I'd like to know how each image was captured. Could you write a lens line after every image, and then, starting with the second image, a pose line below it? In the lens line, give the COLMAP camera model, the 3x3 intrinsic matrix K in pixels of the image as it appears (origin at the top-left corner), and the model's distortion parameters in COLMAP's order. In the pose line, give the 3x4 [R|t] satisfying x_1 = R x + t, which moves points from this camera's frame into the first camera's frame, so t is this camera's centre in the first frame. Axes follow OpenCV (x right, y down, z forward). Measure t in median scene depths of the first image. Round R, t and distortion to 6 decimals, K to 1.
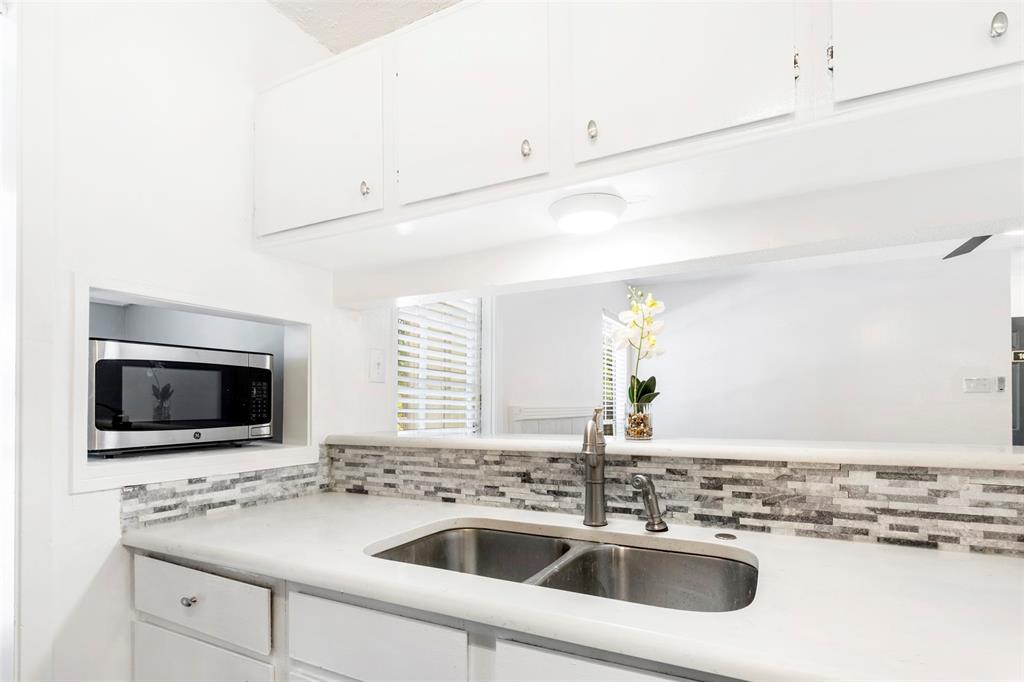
lens RADIAL K [[514.6, 0, 516.2], [0, 514.6, 400.9], [0, 0, 1]] dist [-0.002762, -0.000453]
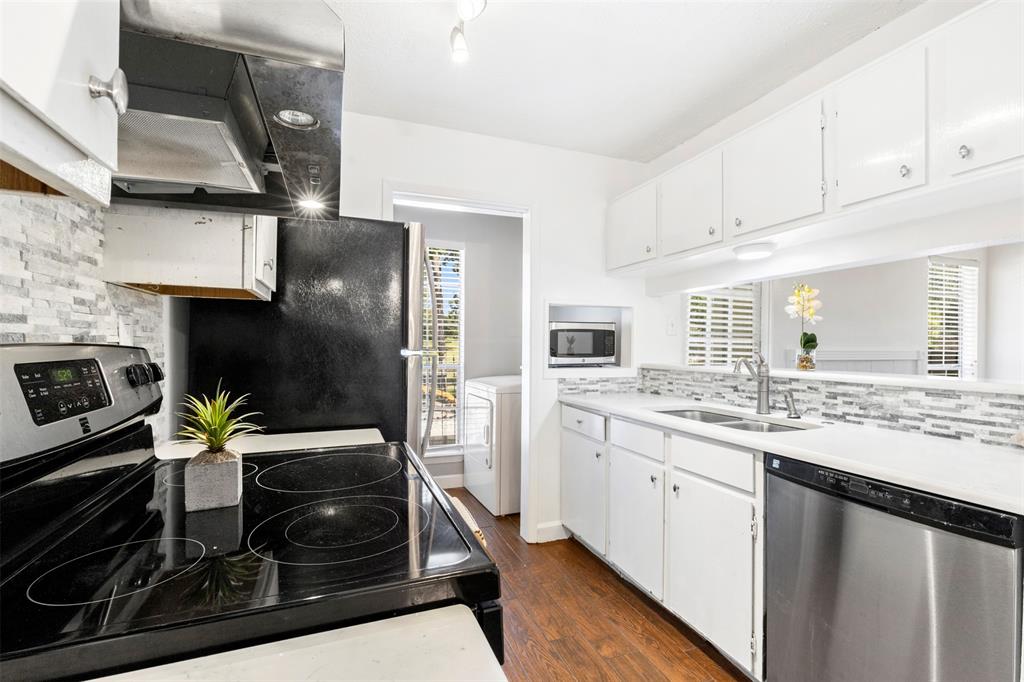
lens RADIAL K [[470.8, 0, 512.0], [0, 470.8, 341.0], [0, 0, 1]] dist [-0.001212, -0.000275]
pose [[0.747753, 0.002496, -0.663972, 0.563275], [-0.004765, 0.999987, -0.001607, -0.015857], [0.663960, 0.004366, 0.747756, -0.825173]]
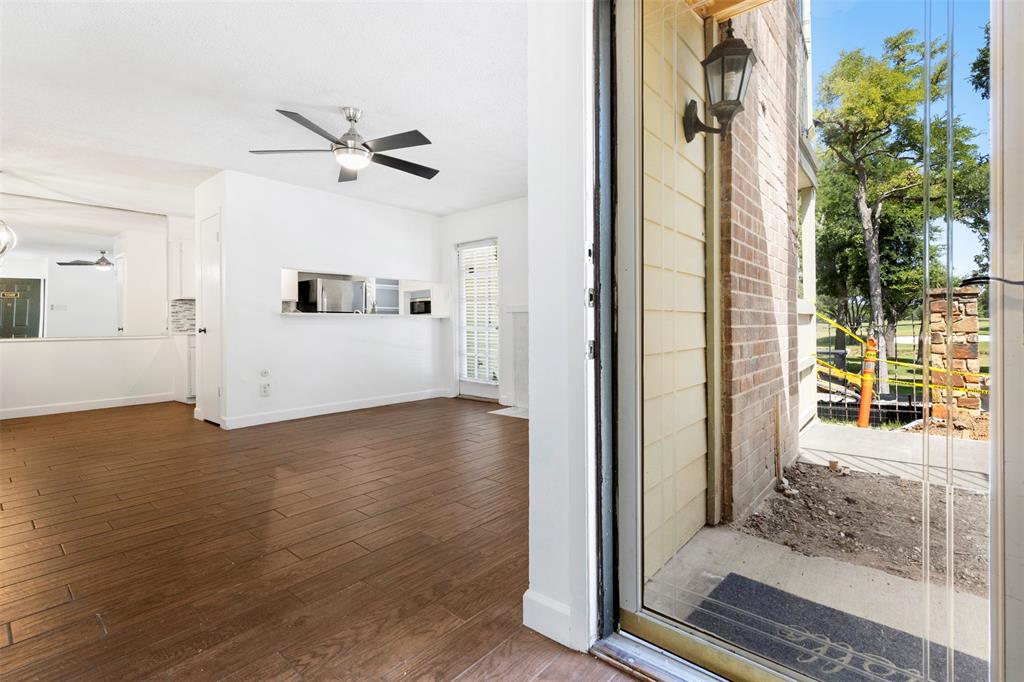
lens RADIAL K [[467.7, 0, 514.0], [0, 467.7, 322.3], [0, 0, 1]] dist [-0.000654, -0.000562]
pose [[-0.233443, 0.000687, -0.972370, 3.891936], [0.016931, 0.999851, -0.003358, 0.178380], [0.972223, -0.017247, -0.233420, 3.156790]]
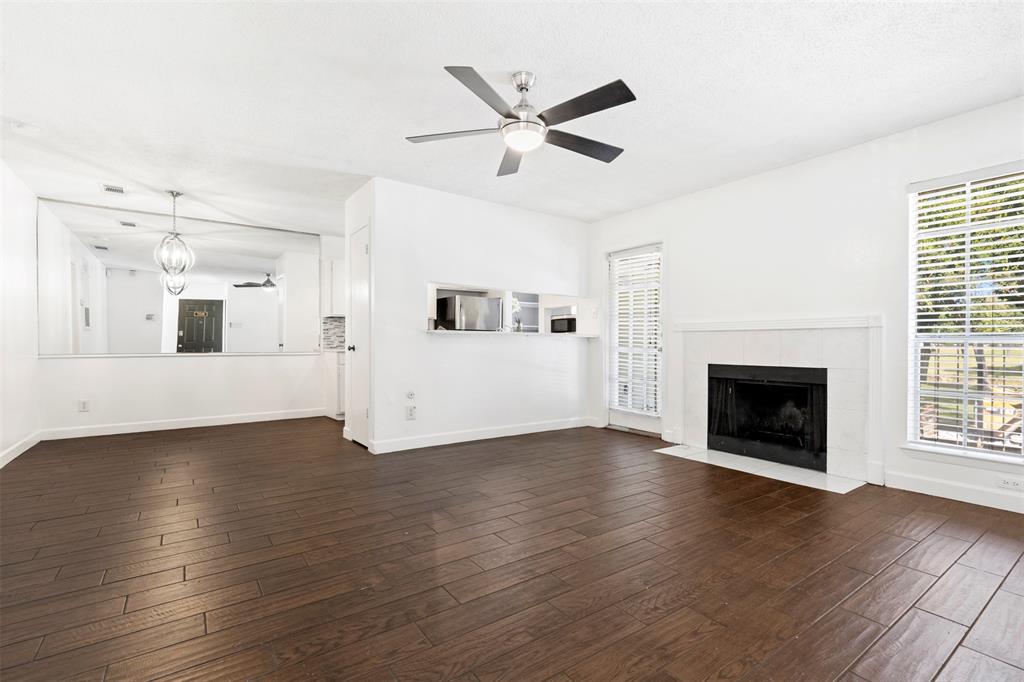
lens RADIAL K [[462.1, 0, 511.3], [0, 462.1, 347.0], [0, 0, 1]] dist [-0.000026, -0.000390]
pose [[-0.460884, 0.006562, -0.887436, 3.474202], [0.004829, 0.999976, 0.004886, 0.169979], [0.887447, -0.002033, -0.460905, 2.645962]]
